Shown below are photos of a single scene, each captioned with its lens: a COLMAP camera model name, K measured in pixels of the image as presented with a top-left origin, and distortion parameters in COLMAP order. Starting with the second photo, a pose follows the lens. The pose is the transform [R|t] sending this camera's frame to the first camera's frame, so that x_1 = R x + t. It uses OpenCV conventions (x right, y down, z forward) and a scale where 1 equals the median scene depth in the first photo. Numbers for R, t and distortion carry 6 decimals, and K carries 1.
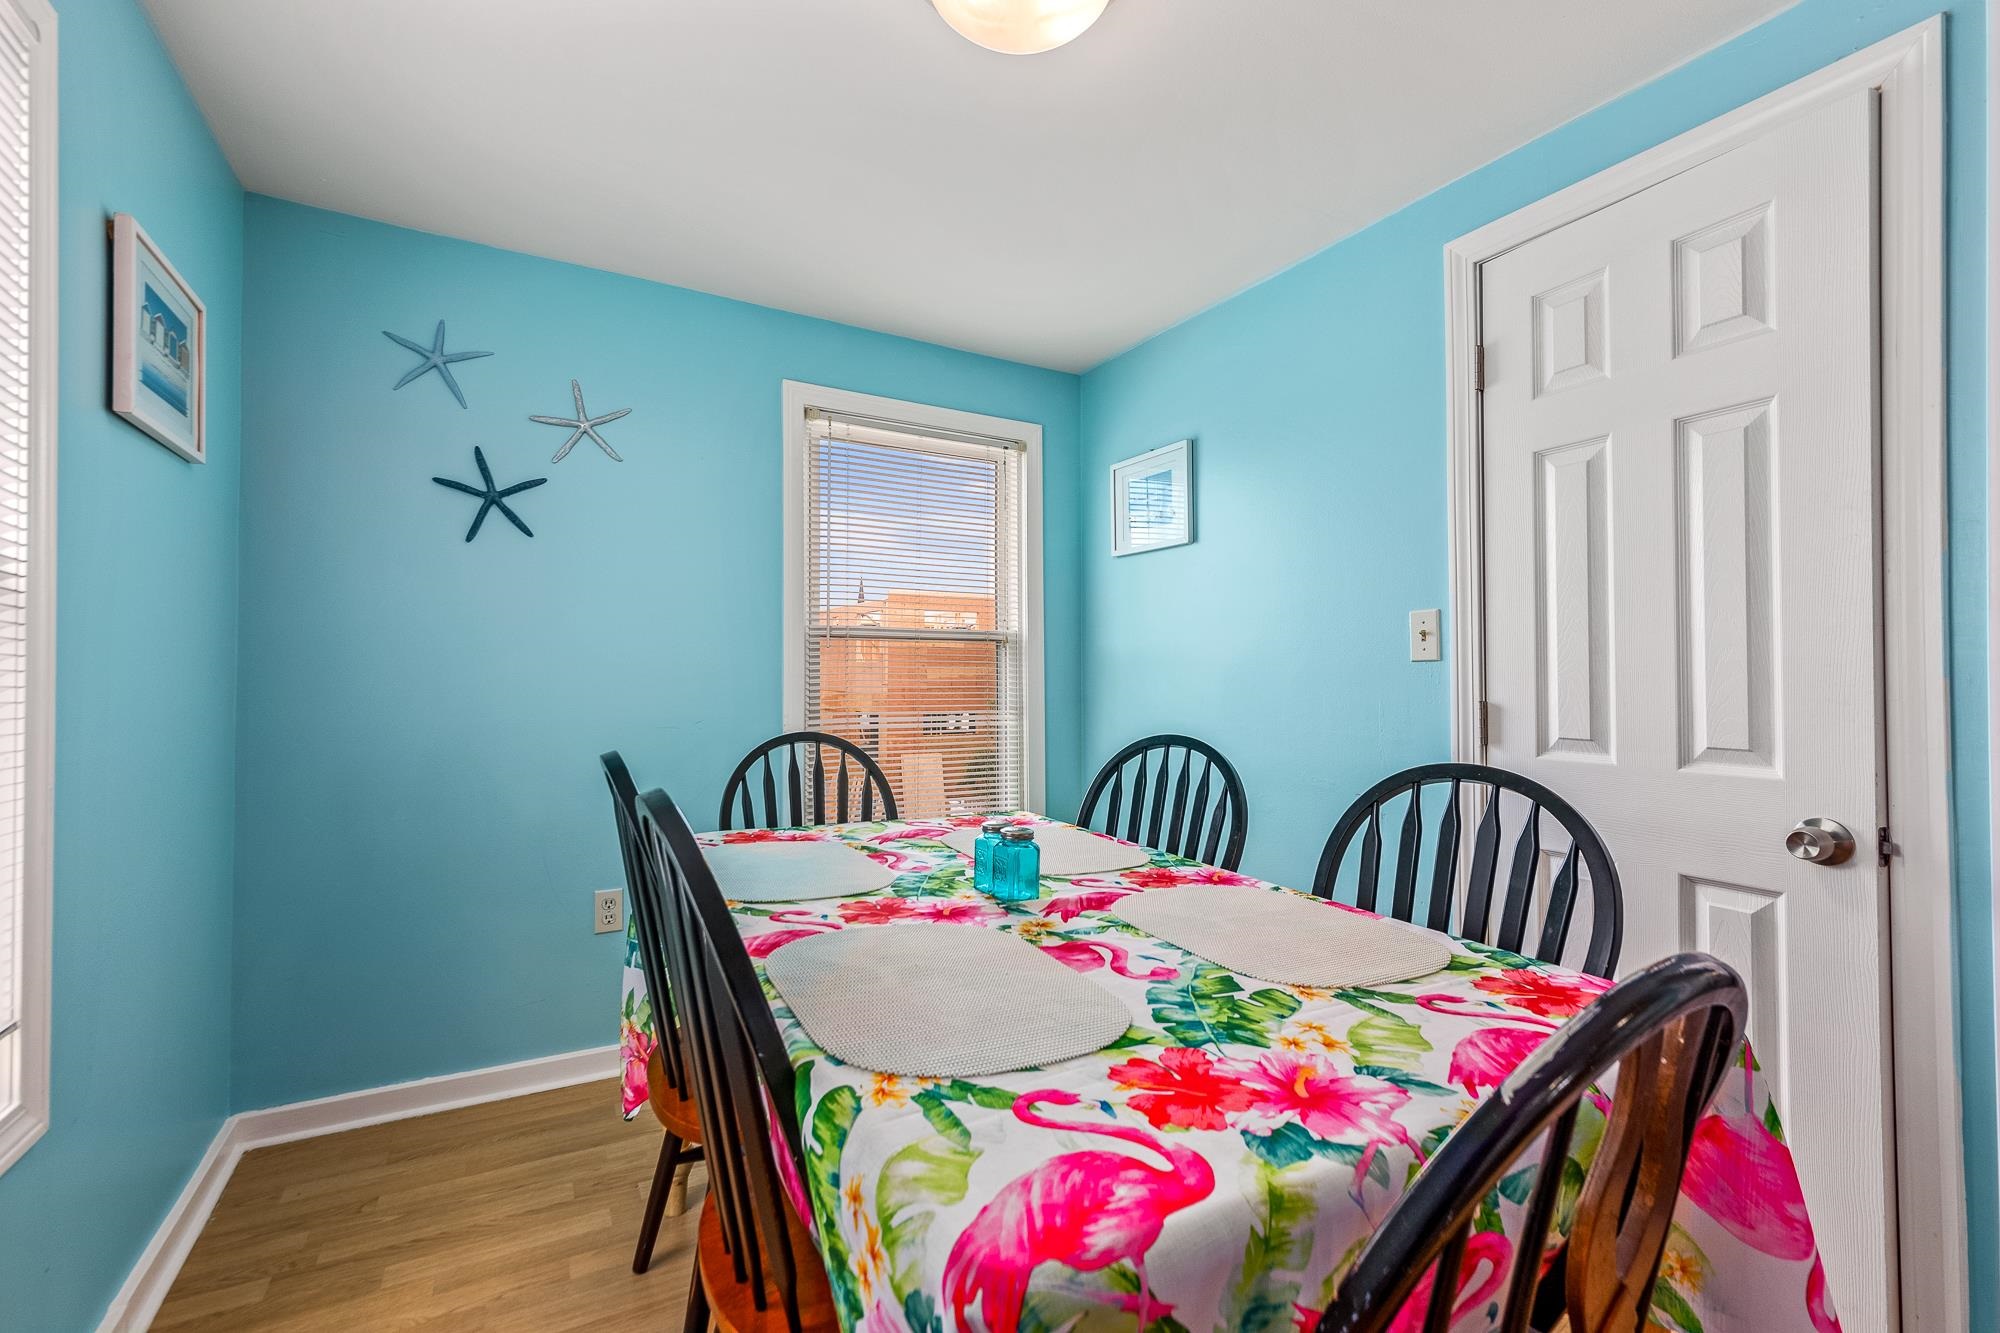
lens RADIAL K [[871.4, 0, 1003.2], [0, 871.4, 663.2], [0, 0, 1]] dist [-0.000342, -0.000024]
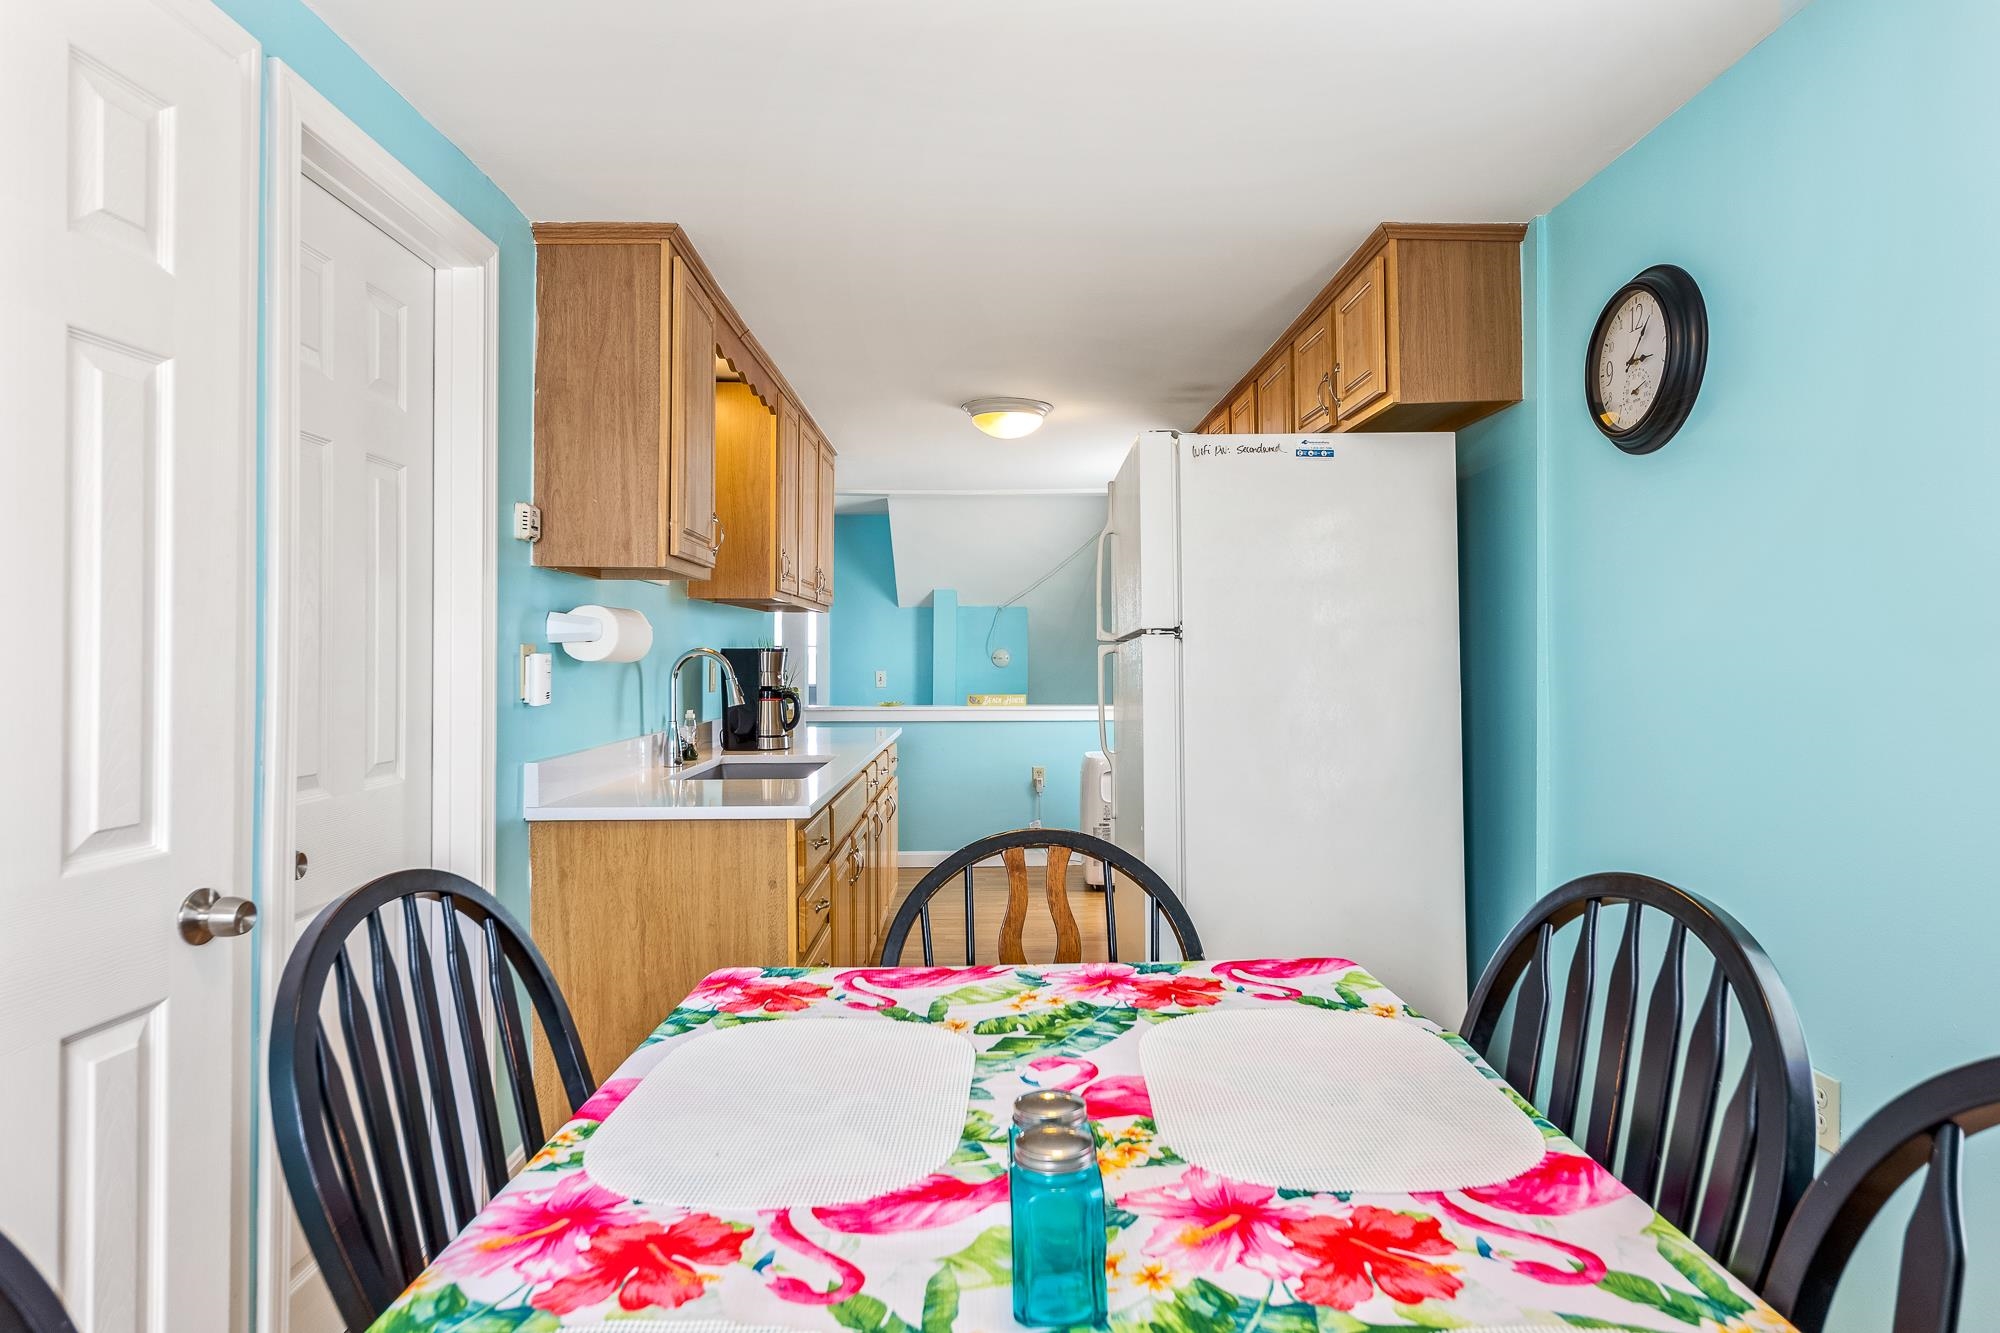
lens RADIAL K [[1102.3, 0, 1004.6], [0, 1102.3, 657.7], [0, 0, 1]] dist [0.001828, 0.000546]
pose [[-0.875473, -0.000228, 0.483267, -0.348395], [-0.004641, 0.999958, -0.007935, -0.055283], [-0.483245, -0.009190, -0.875437, 2.178401]]
